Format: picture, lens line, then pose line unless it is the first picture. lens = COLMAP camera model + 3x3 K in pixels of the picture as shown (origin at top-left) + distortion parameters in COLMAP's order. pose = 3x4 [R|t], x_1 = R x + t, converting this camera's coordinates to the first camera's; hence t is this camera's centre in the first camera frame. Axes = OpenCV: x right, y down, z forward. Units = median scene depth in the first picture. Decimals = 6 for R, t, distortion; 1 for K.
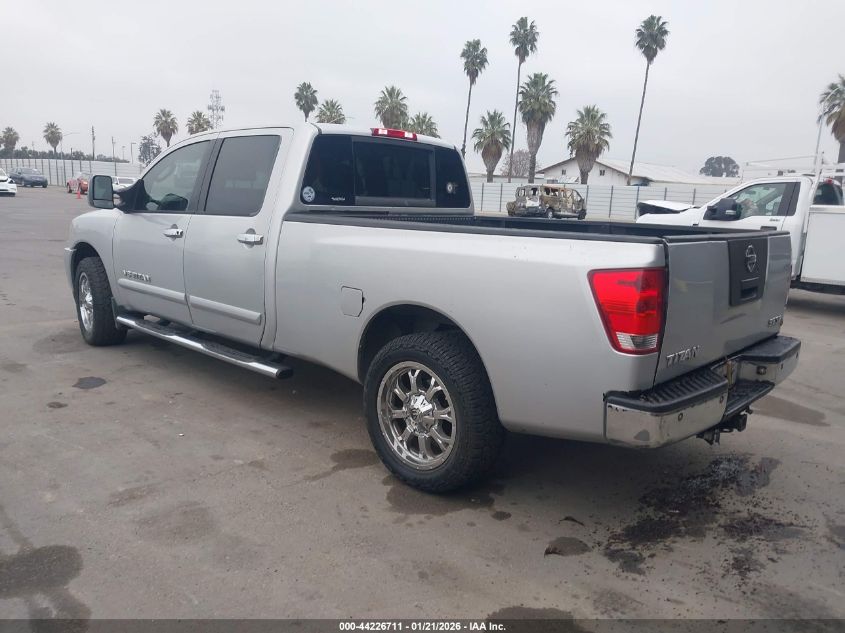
lens RADIAL K [[658.8, 0, 425.4], [0, 658.8, 316.4], [0, 0, 1]] dist [0.004314, 0.000139]
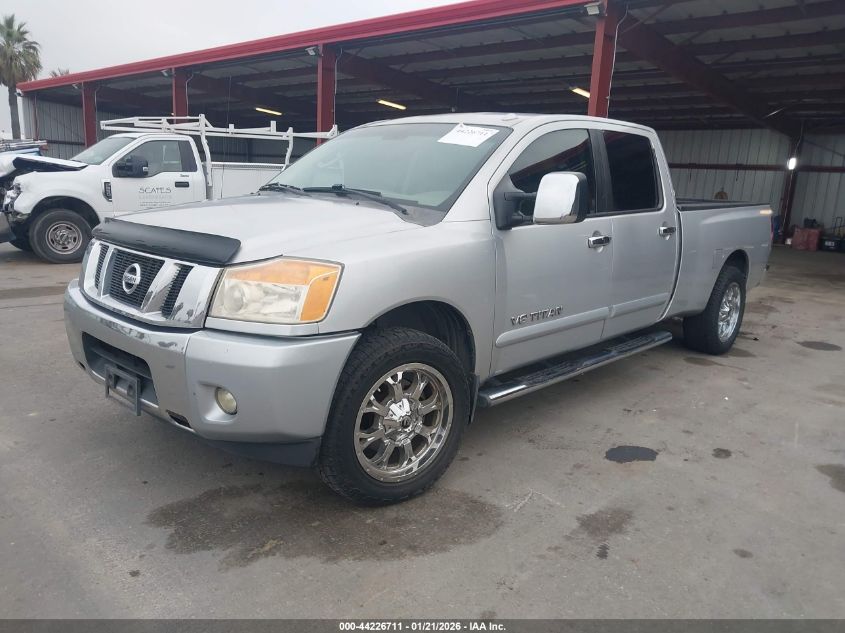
lens RADIAL K [[658.8, 0, 425.4], [0, 658.8, 316.4], [0, 0, 1]] dist [0.004314, 0.000139]
pose [[0.014122, -0.248765, 0.968461, -0.436244], [0.139899, 0.959522, 0.244429, -0.097991], [-0.990065, 0.132035, 0.048352, 0.423465]]
